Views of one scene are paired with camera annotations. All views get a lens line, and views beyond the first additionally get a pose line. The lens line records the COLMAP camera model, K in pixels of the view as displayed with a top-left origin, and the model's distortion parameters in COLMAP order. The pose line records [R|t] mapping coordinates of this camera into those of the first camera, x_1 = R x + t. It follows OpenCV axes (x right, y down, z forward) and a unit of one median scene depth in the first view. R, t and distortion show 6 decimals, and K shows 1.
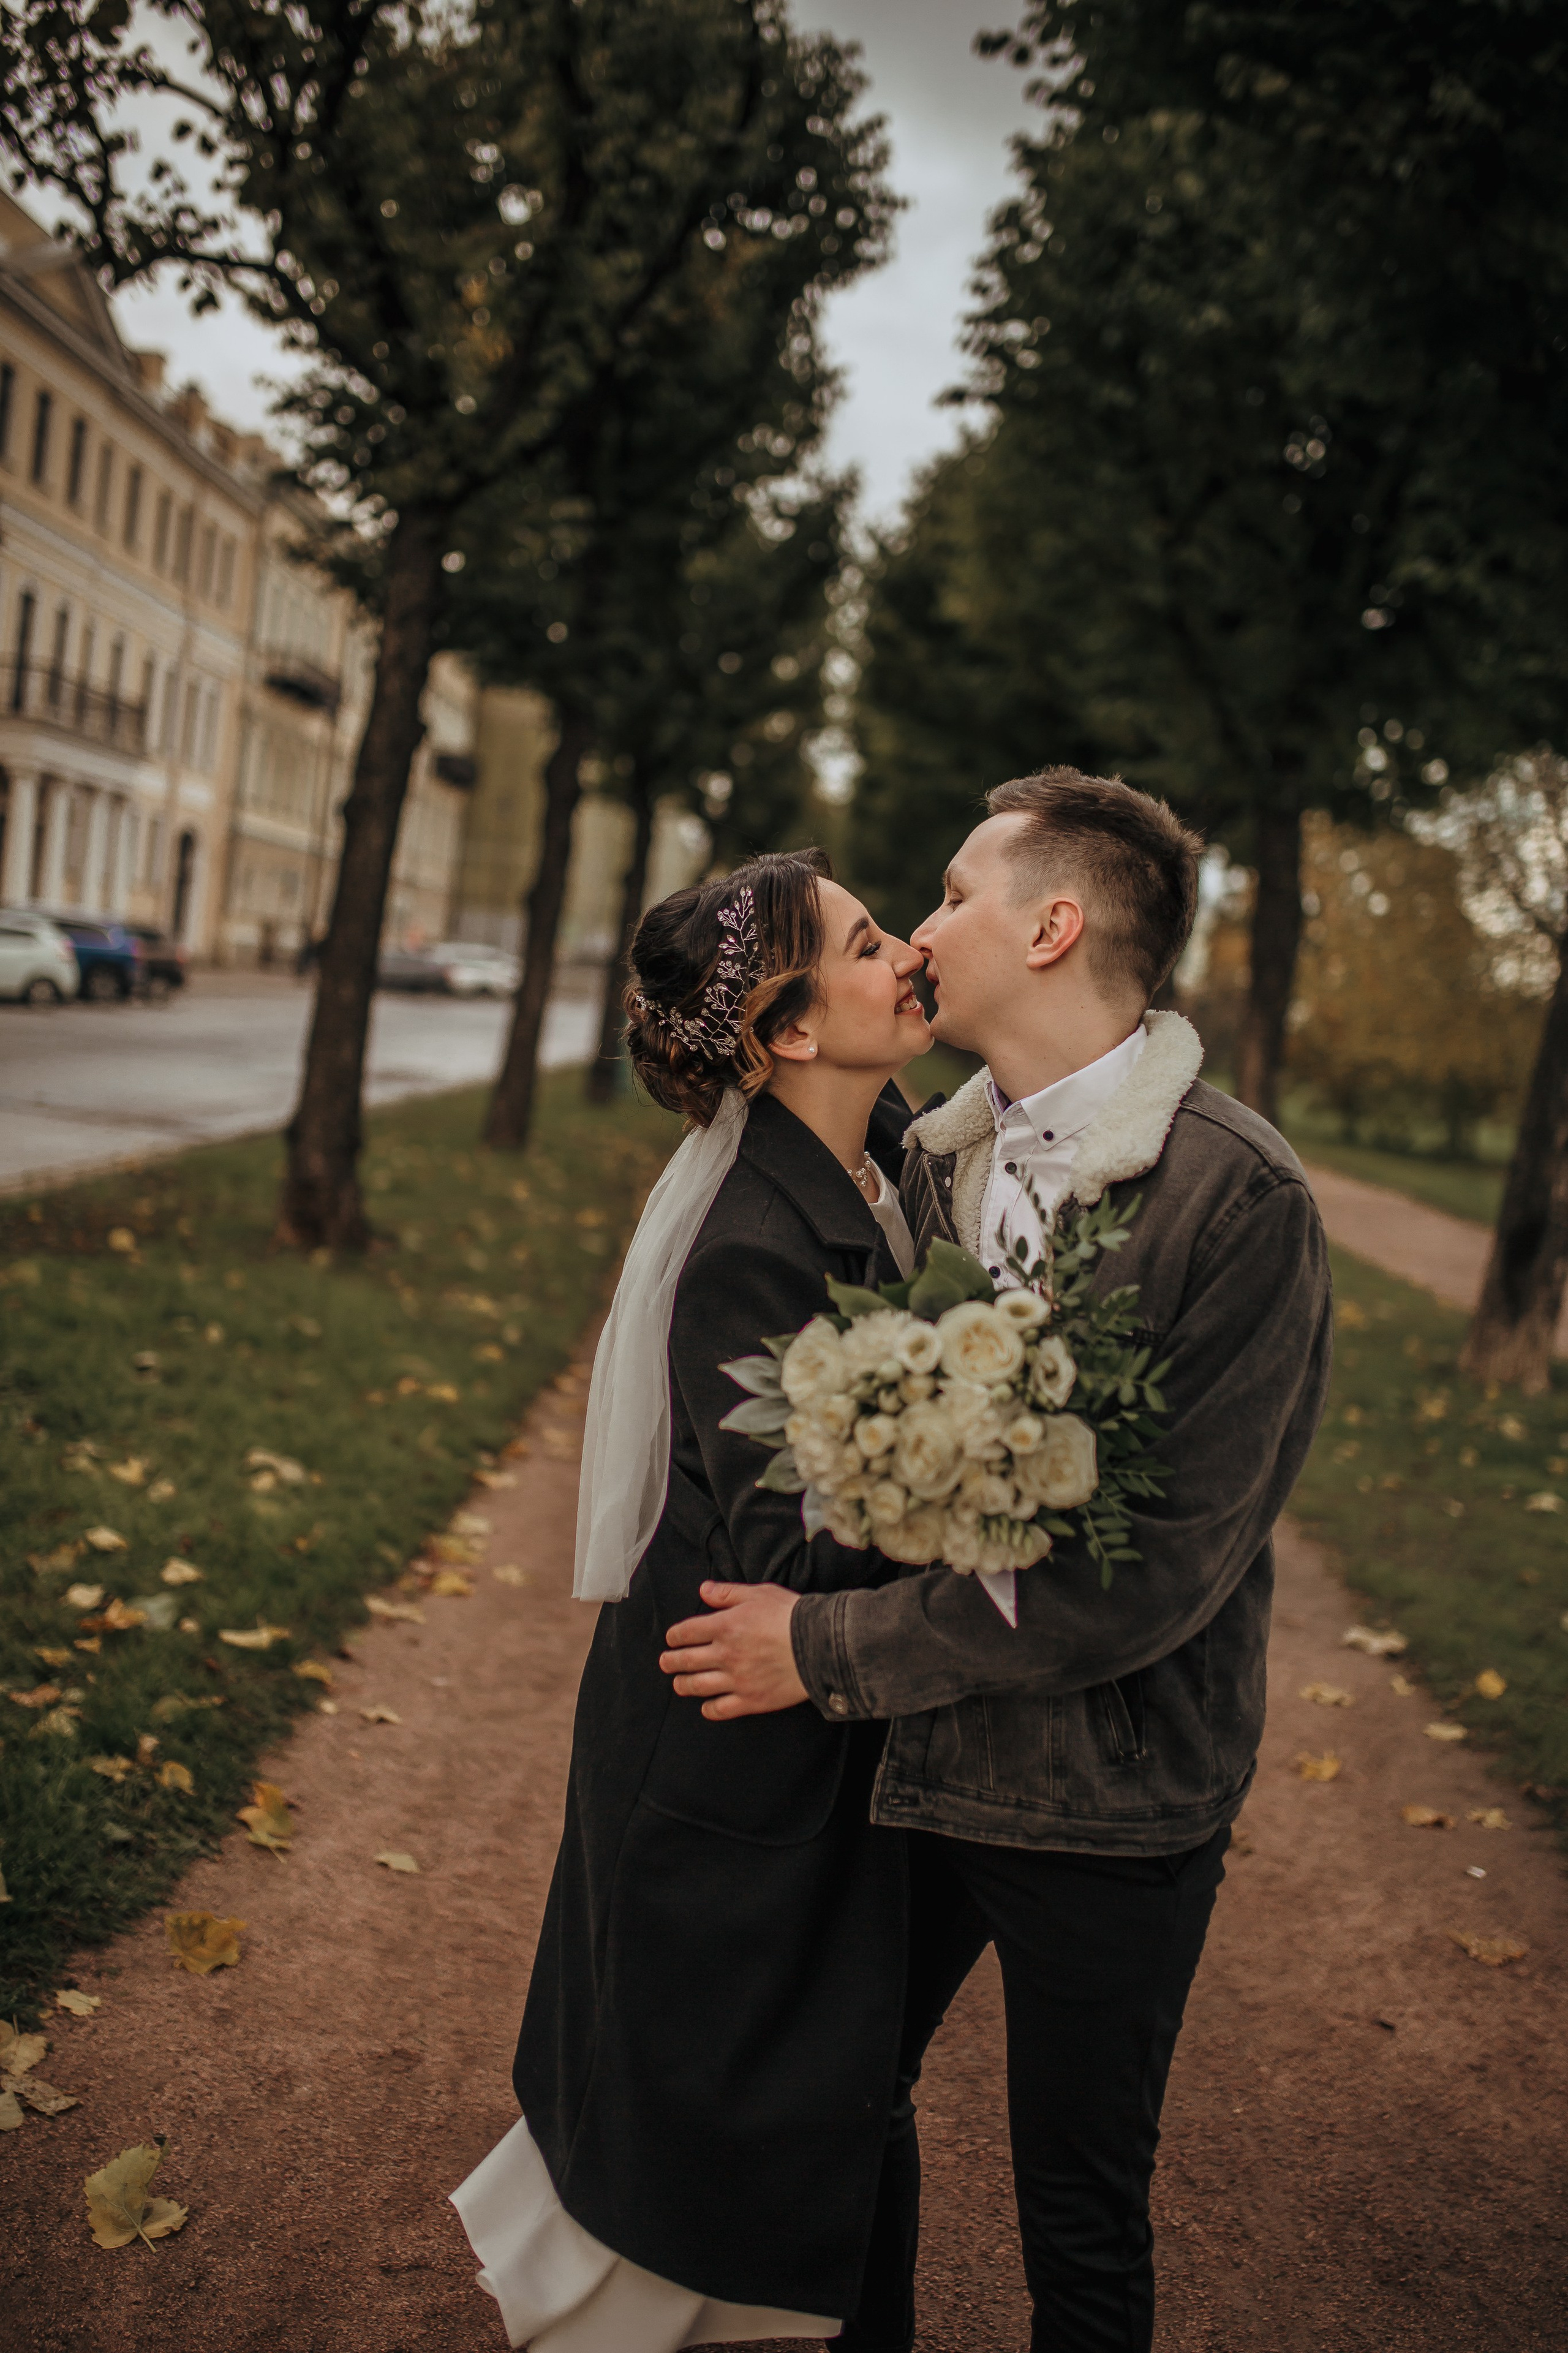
lens RADIAL K [[2247.6, 0, 784.0], [0, 2247.6, 1194.6], [0, 0, 1]] dist [-0.066933, 0.102079]
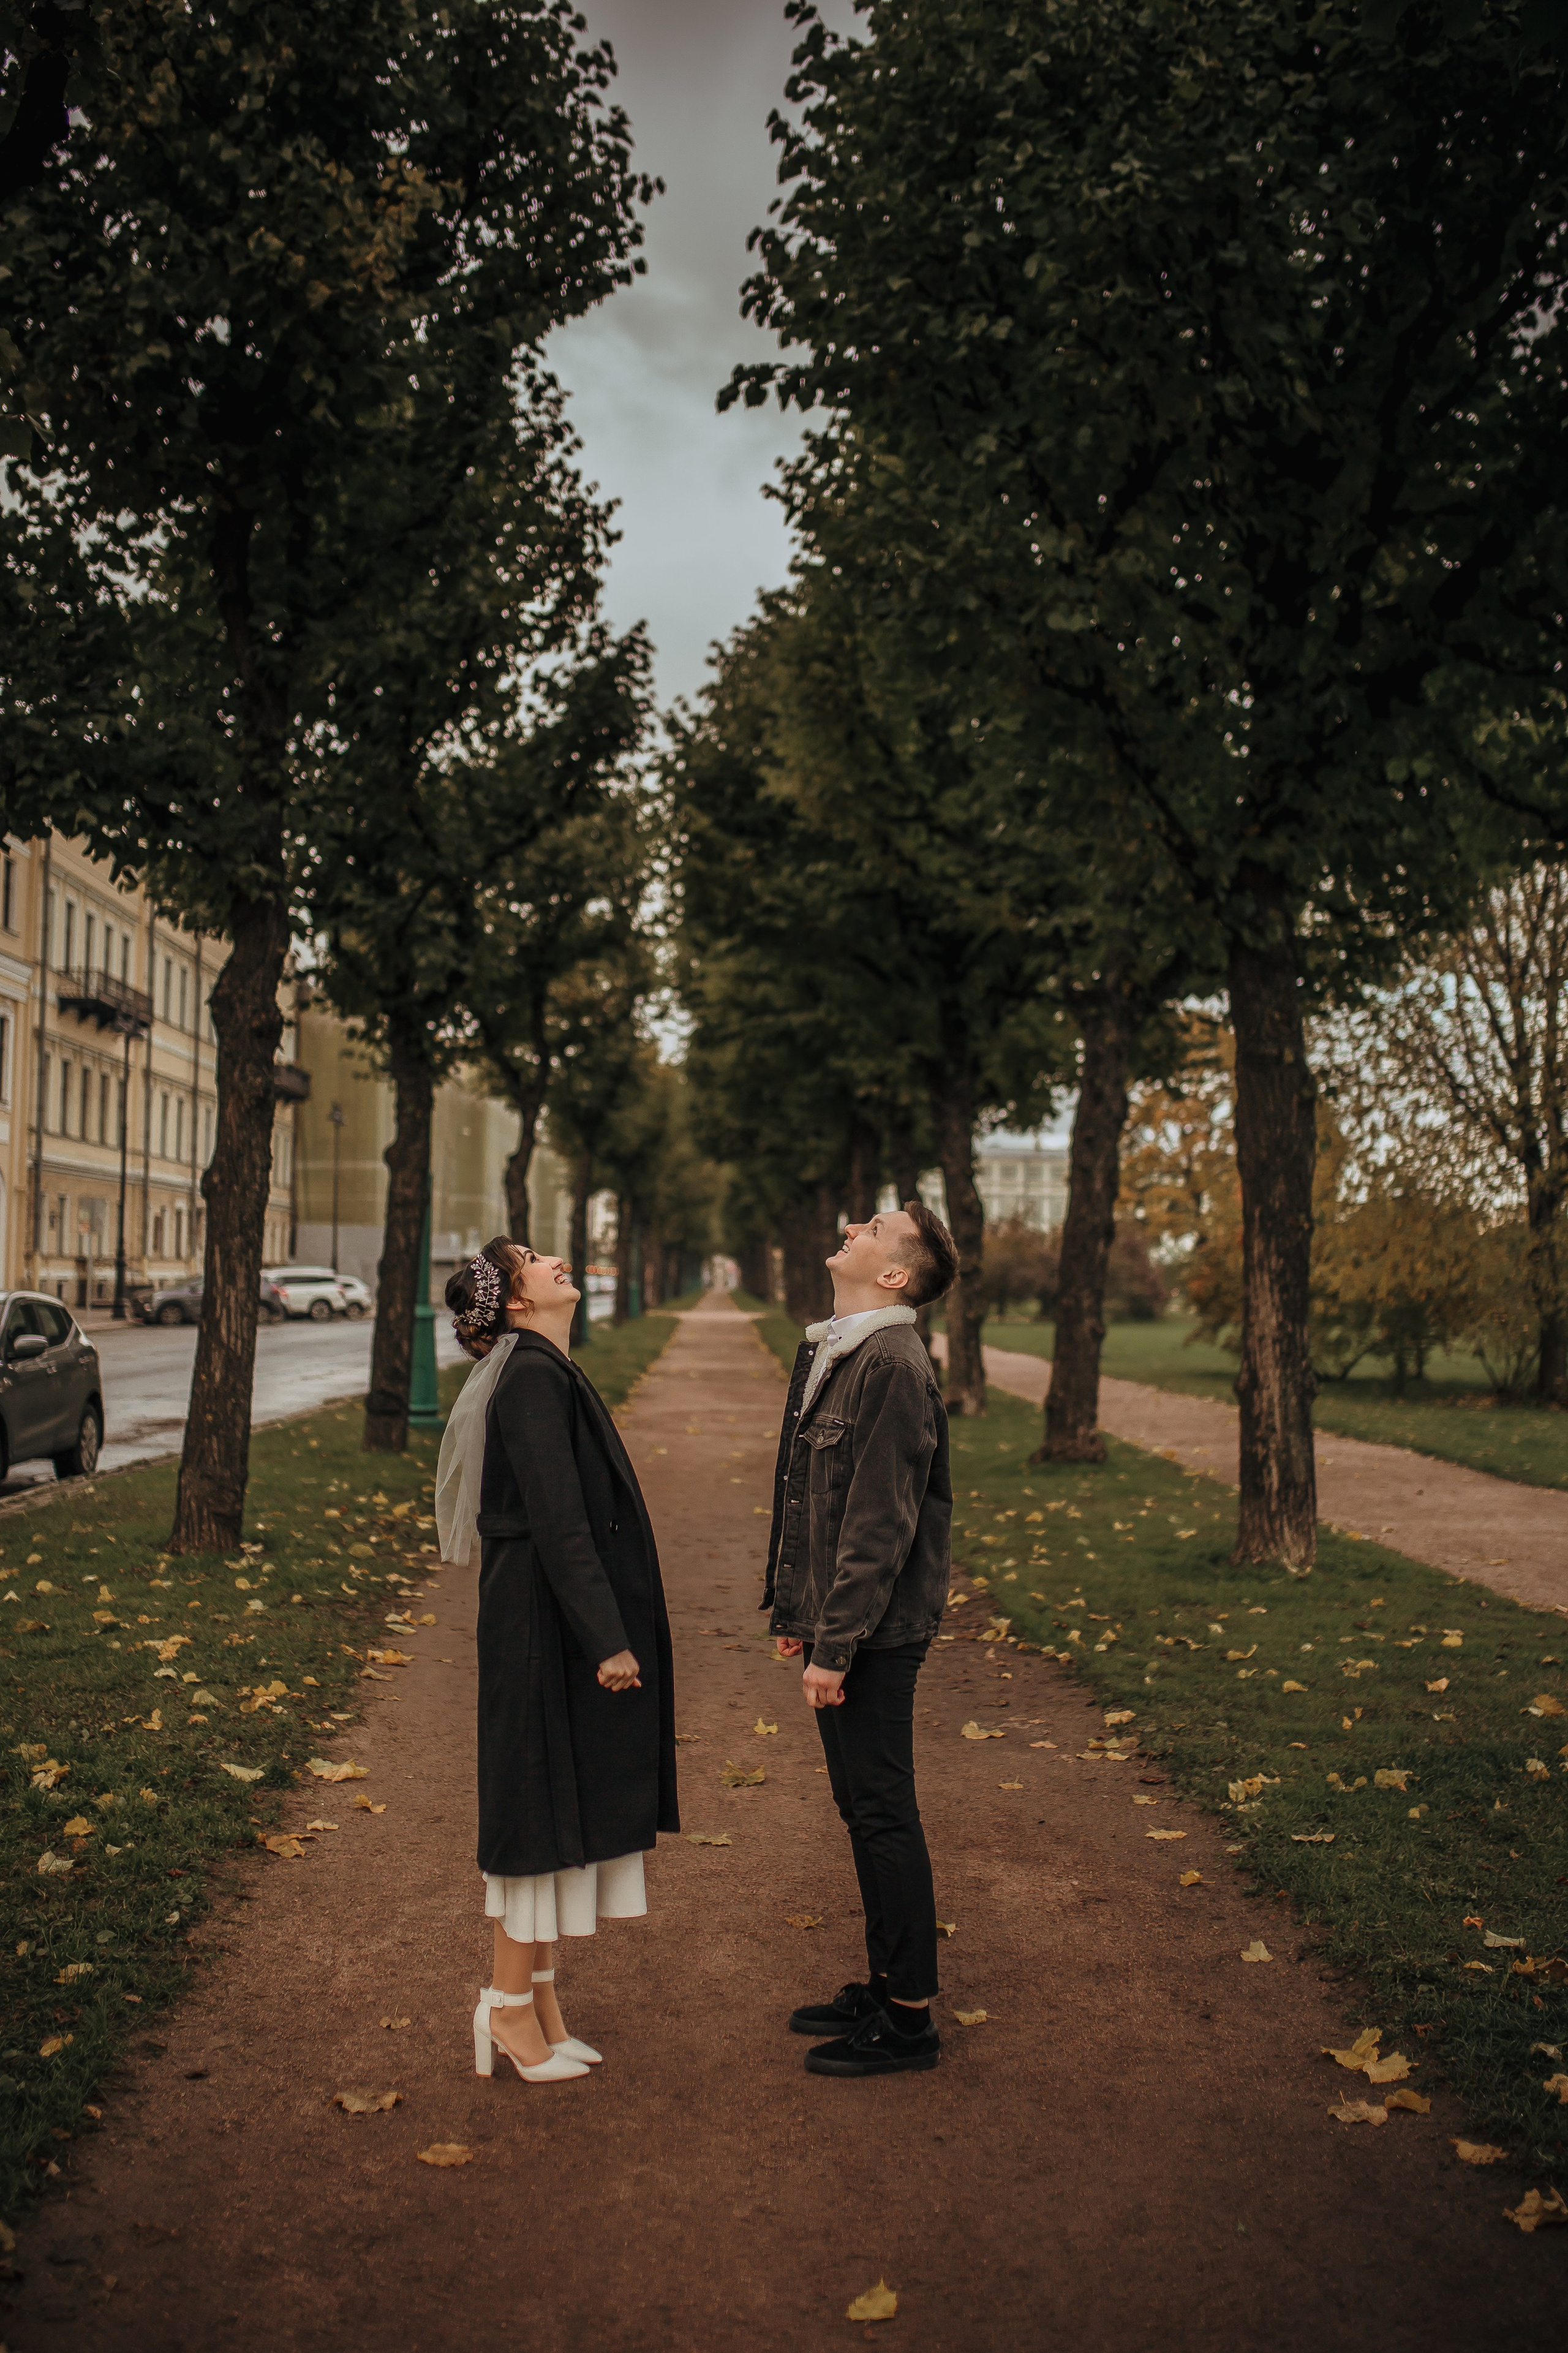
lens RADIAL K [[2255.8, 0, 784.0], [0, 2255.8, 1176.5], [0, 0, 1]] dist [-0.070590, 0.114696]
pose [[0.993465, -0.095445, 0.062583, 0.005635], [0.102897, 0.986253, -0.129297, -0.007331], [-0.049382, 0.134892, 0.989629, 0.087163]]
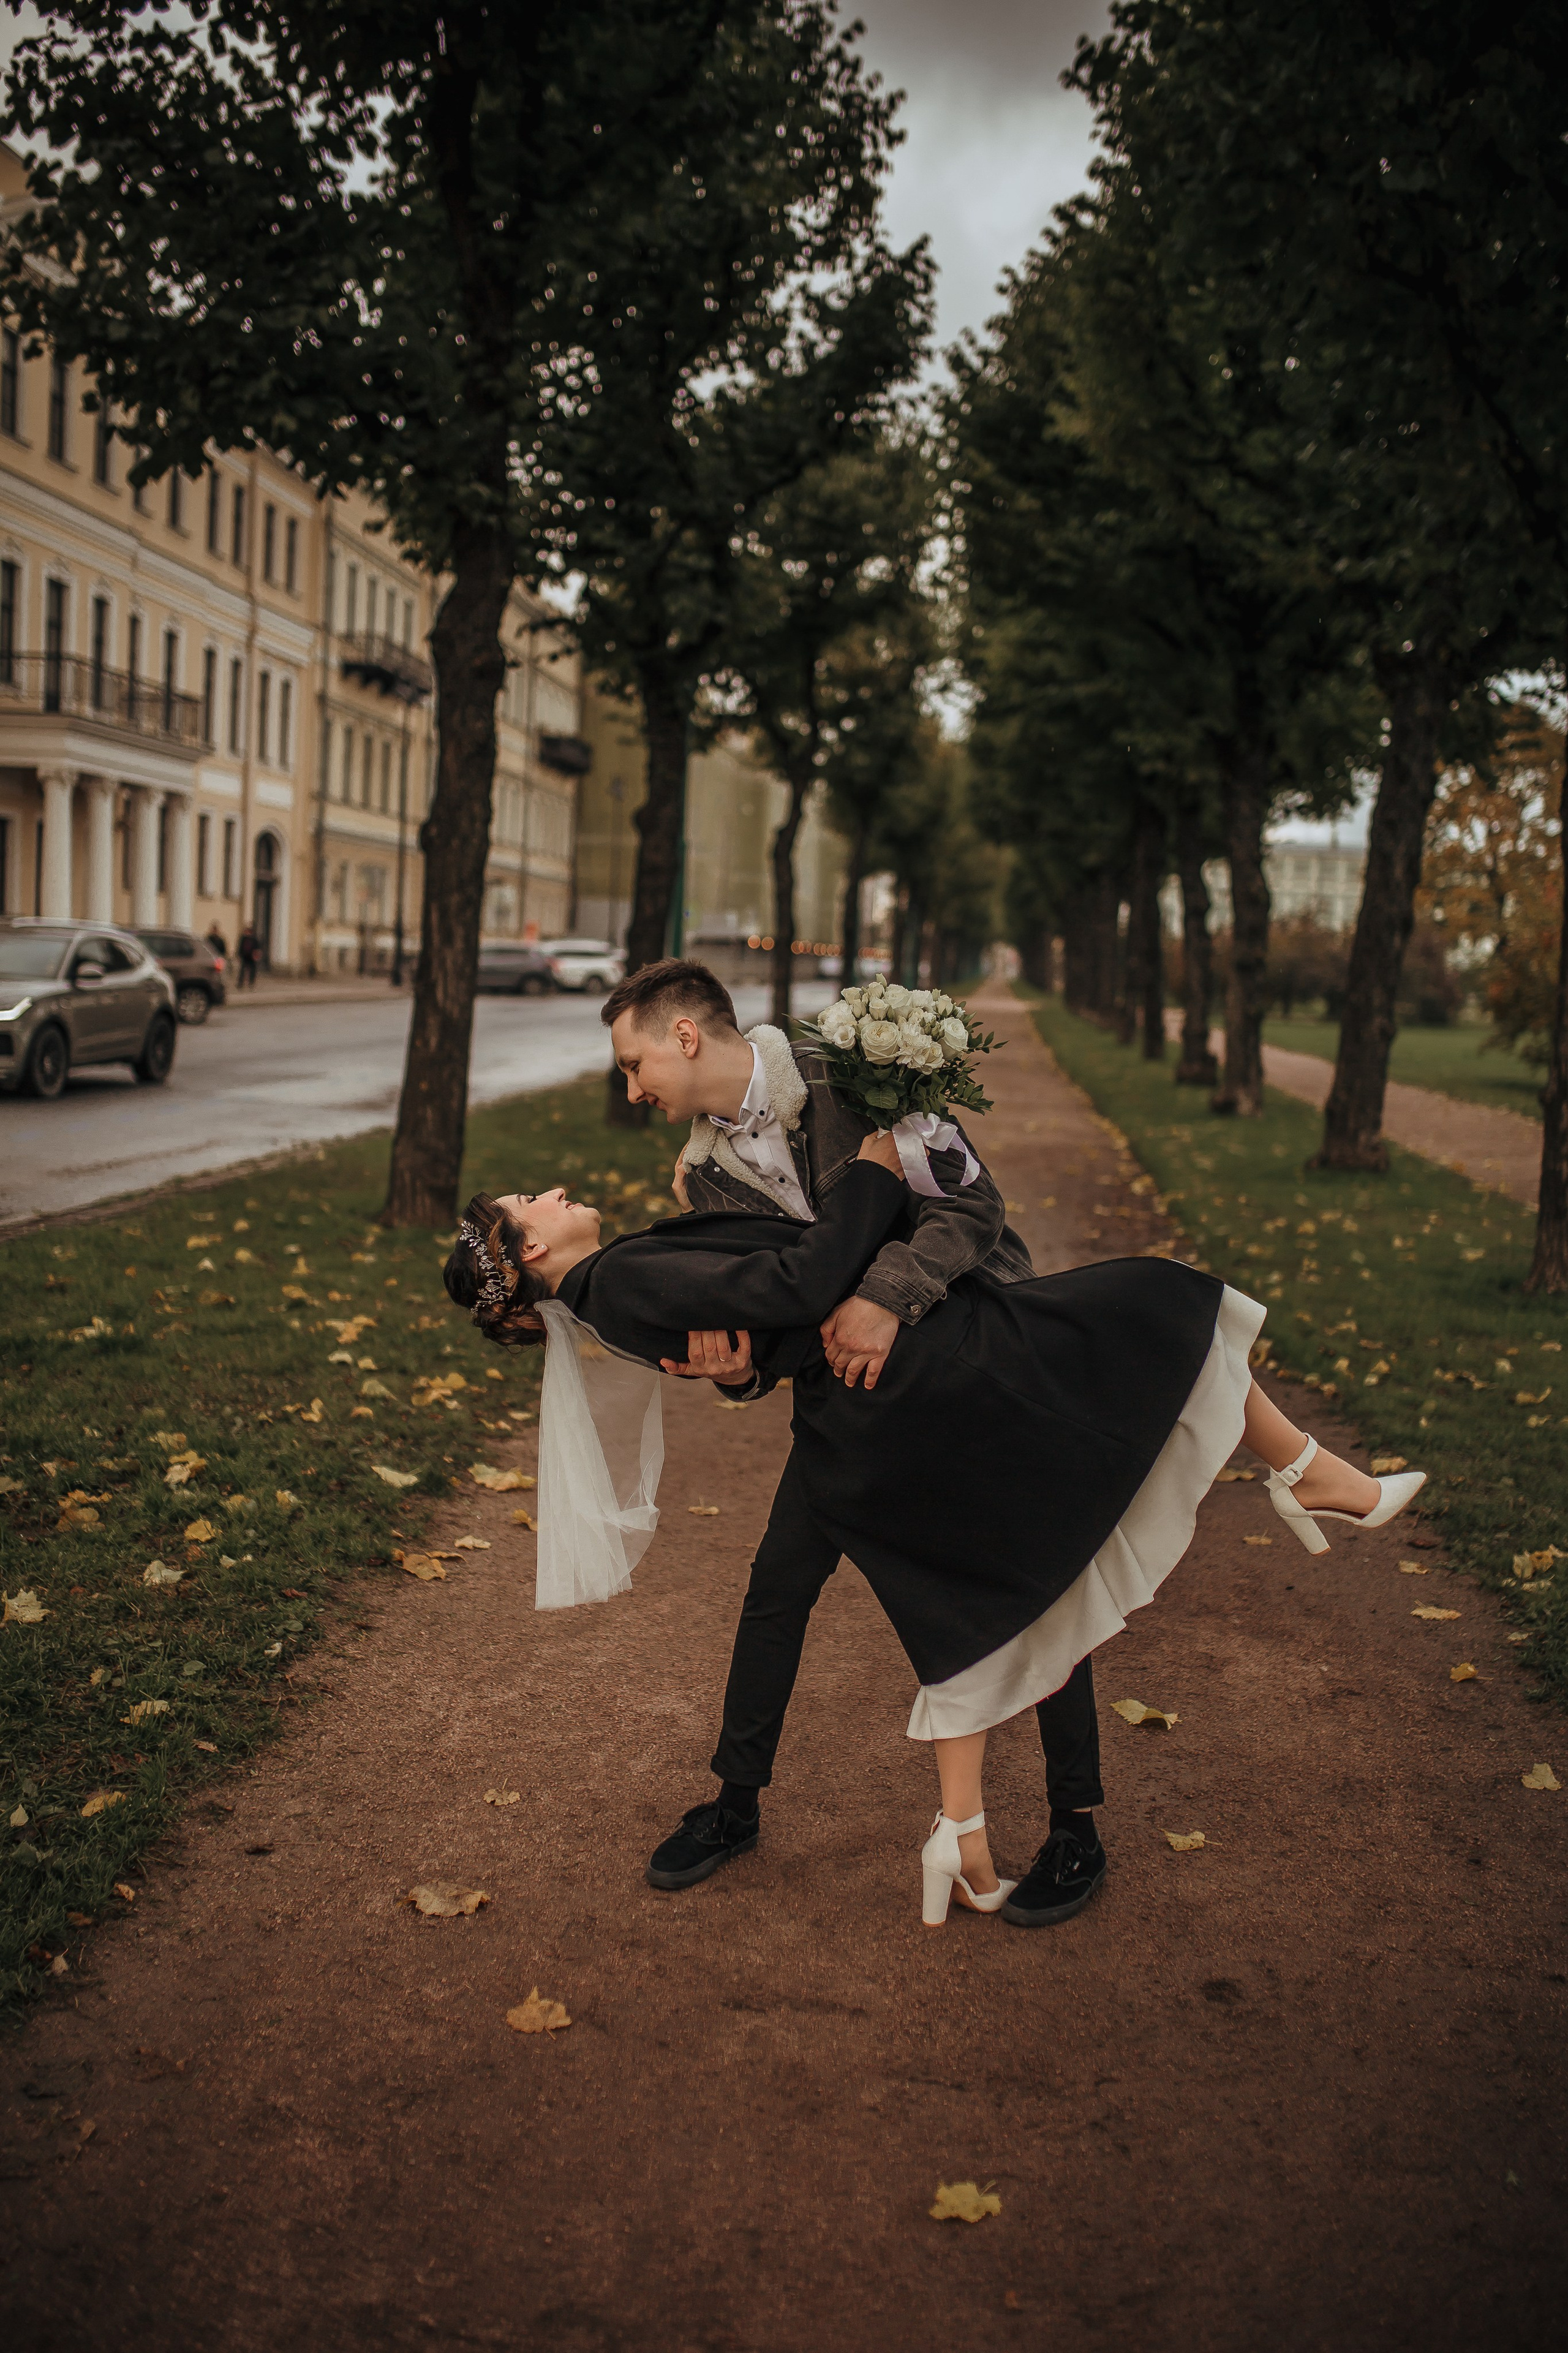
lens RADIAL K [[2255.8, 0, 784.0], [0, 2255.8, 1176.5], [0, 0, 1]] dist [-0.070590, 0.114696]
pose [[0.995744, -0.058503, -0.071212, 0.008439], [0.058550, 0.998283, -0.001430, -0.007585], [0.071173, -0.002746, 0.997460, 0.102991]]
